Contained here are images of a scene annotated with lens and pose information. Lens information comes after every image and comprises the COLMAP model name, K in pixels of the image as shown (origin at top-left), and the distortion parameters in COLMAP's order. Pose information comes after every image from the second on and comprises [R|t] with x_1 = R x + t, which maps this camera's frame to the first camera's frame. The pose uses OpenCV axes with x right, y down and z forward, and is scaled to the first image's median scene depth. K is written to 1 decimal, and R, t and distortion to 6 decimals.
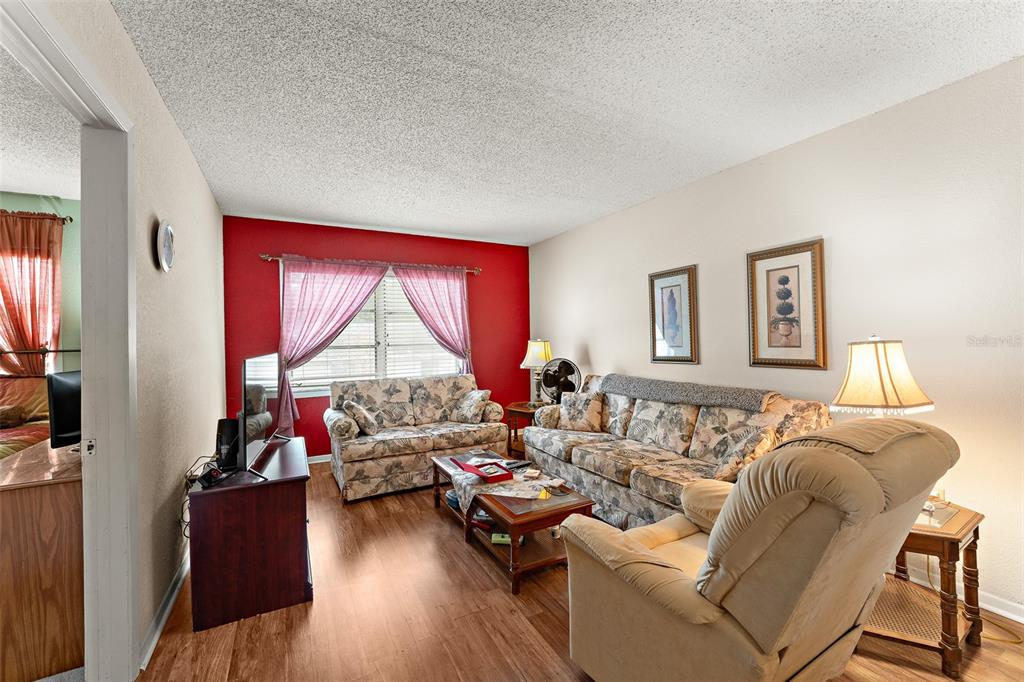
lens RADIAL K [[414.7, 0, 514.1], [0, 414.7, 331.9], [0, 0, 1]] dist [0.002339, 0.000014]
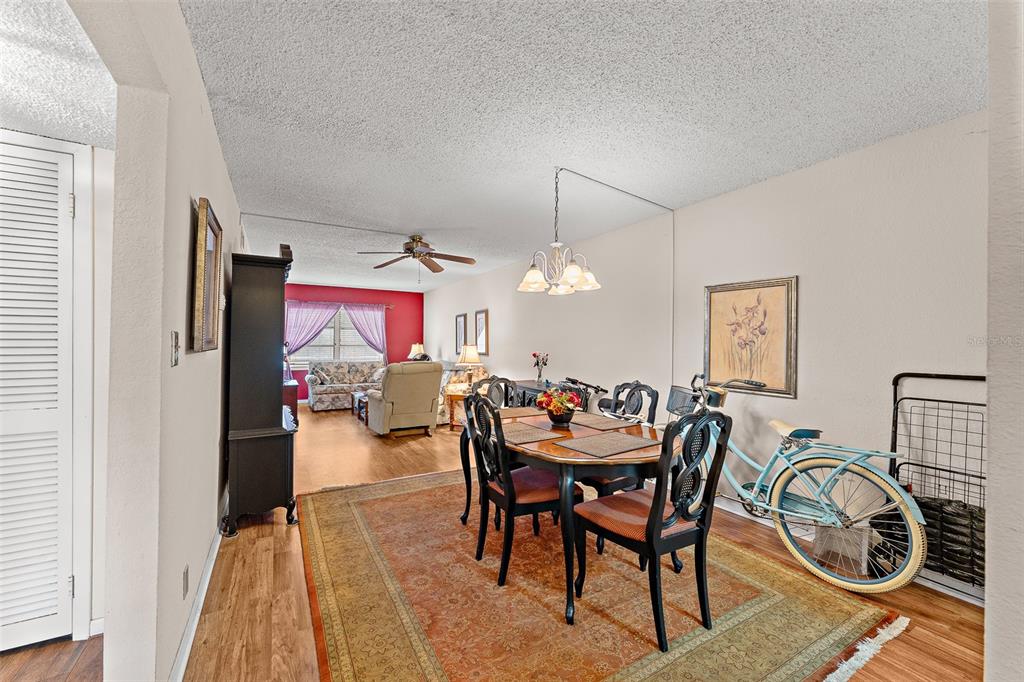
lens RADIAL K [[414.7, 0, 513.3], [0, 414.7, 339.1], [0, 0, 1]] dist [0.002339, 0.000014]
pose [[0.999660, 0.020701, 0.015841, 0.614102], [-0.020638, 0.999778, -0.004182, -0.006487], [-0.015924, 0.003854, 0.999866, -1.234276]]
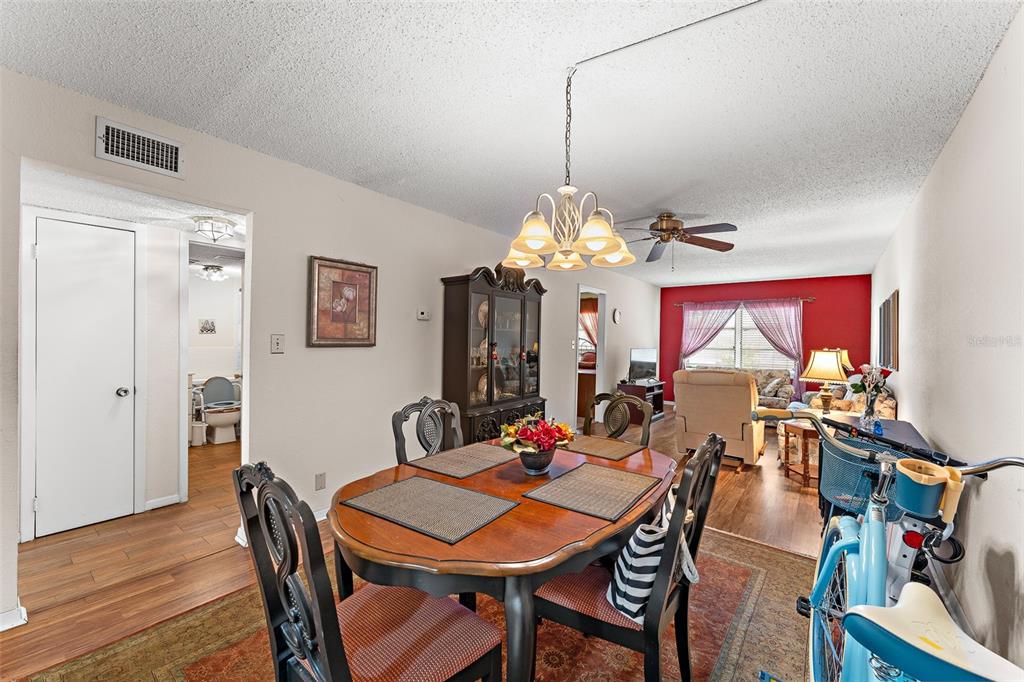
lens RADIAL K [[414.7, 0, 512.4], [0, 414.7, 341.3], [0, 0, 1]] dist [0.002339, 0.000014]
pose [[0.419741, 0.020850, -0.907404, 1.087682], [-0.008924, 0.999783, 0.018845, -0.029761], [0.907600, 0.000187, 0.419836, -0.718688]]
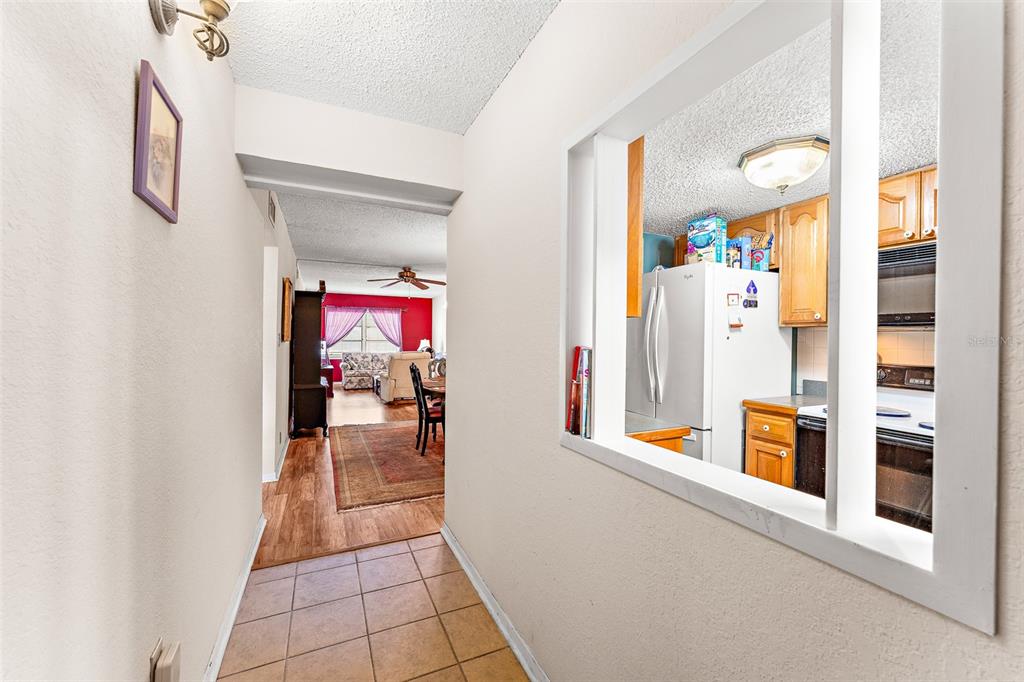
lens RADIAL K [[414.7, 0, 512.8], [0, 414.7, 340.9], [0, 0, 1]] dist [0.002339, 0.000014]
pose [[0.997422, 0.025793, -0.066958, 0.962176], [-0.025153, 0.999630, 0.010380, -0.014955], [0.067201, -0.008669, 0.997702, -1.851870]]
